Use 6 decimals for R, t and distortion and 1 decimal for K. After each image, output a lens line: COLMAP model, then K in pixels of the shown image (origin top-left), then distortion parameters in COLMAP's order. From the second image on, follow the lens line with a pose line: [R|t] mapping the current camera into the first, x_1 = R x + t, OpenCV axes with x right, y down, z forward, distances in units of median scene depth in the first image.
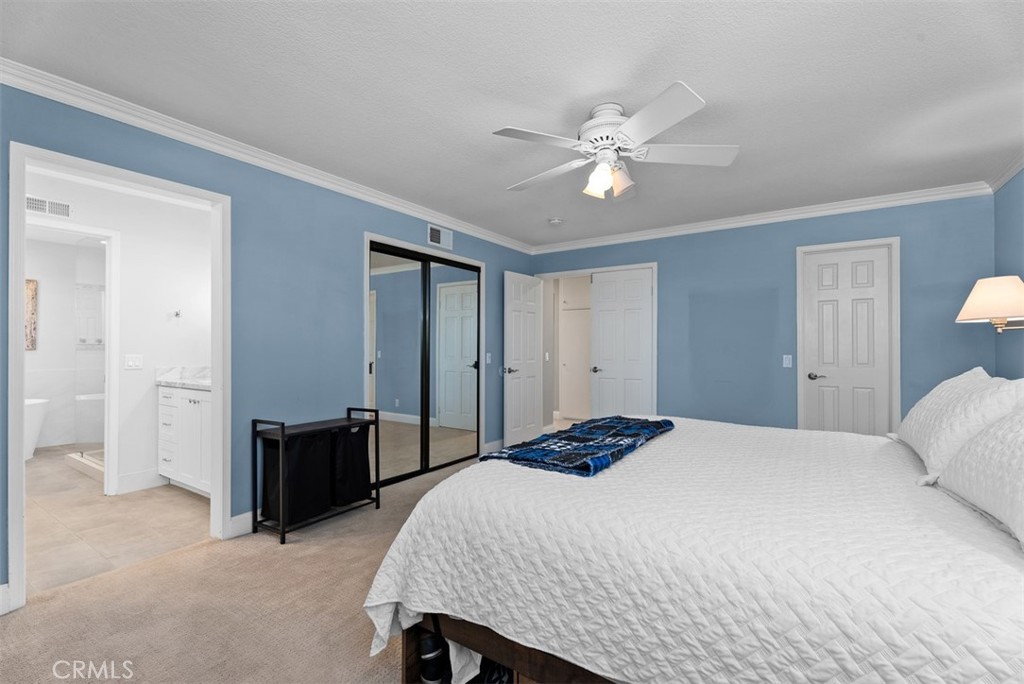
lens RADIAL K [[462.9, 0, 521.8], [0, 462.9, 344.5], [0, 0, 1]] dist [0.000785, 0.000054]
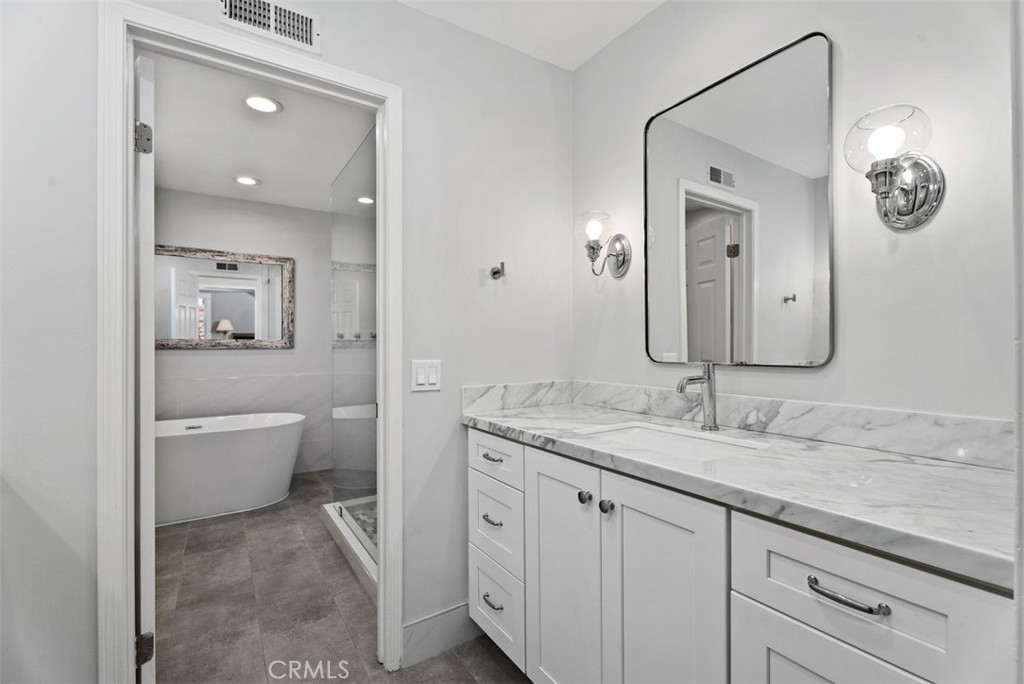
lens RADIAL K [[451.5, 0, 517.0], [0, 451.5, 345.0], [0, 0, 1]] dist [-0.000440, -0.000260]
pose [[0.925766, -0.003907, -0.378077, -0.528602], [0.006616, 0.999961, 0.005867, 0.004898], [0.378039, -0.007933, 0.925756, 0.559941]]
